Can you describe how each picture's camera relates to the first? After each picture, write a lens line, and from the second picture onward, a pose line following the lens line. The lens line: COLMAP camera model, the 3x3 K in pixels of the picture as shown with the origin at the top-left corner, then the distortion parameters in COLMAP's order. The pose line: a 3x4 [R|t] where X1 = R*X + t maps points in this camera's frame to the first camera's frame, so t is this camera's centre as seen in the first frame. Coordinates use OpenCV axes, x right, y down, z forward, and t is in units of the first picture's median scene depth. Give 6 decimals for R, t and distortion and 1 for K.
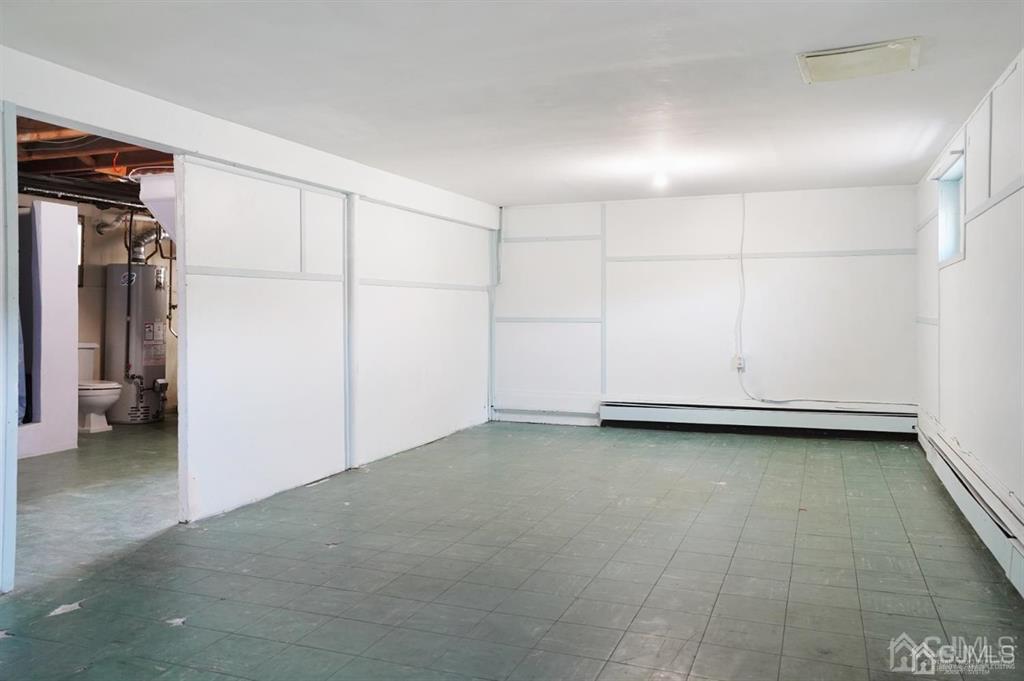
lens RADIAL K [[786.9, 0, 512.7], [0, 786.9, 311.4], [0, 0, 1]] dist [0.012073, 0.006216]
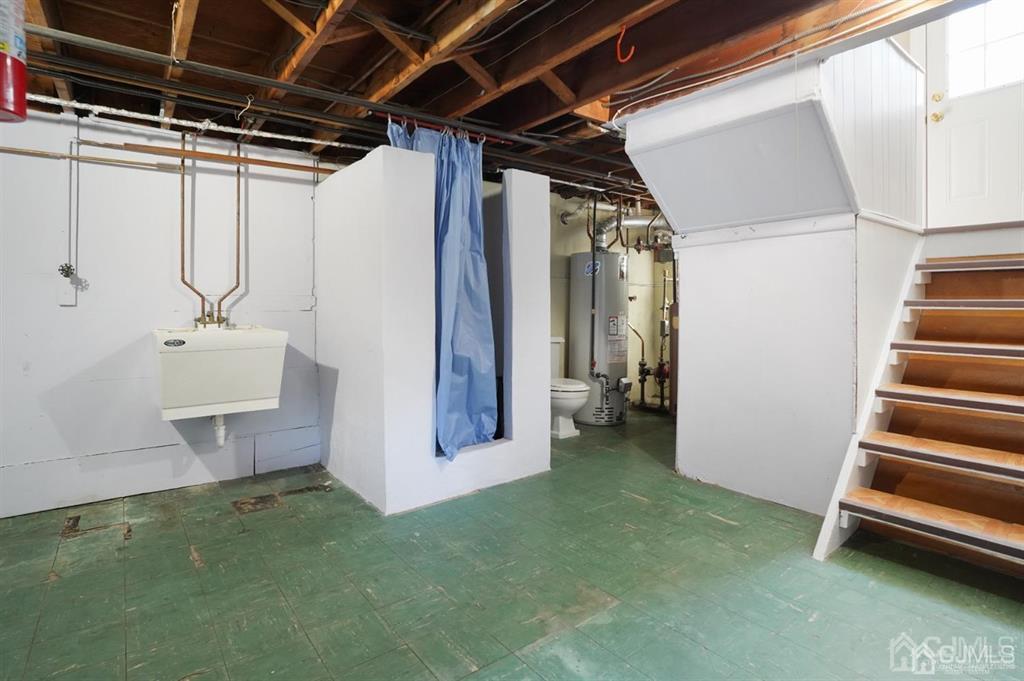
lens RADIAL K [[514.4, 0, 512.0], [0, 514.4, 340.5], [0, 0, 1]] dist [-0.000727, 0.000039]
pose [[0.857601, 0.034569, -0.513153, -0.257843], [0.003390, 0.997337, 0.072852, -0.001146], [0.514305, -0.064217, 0.855200, 0.434359]]
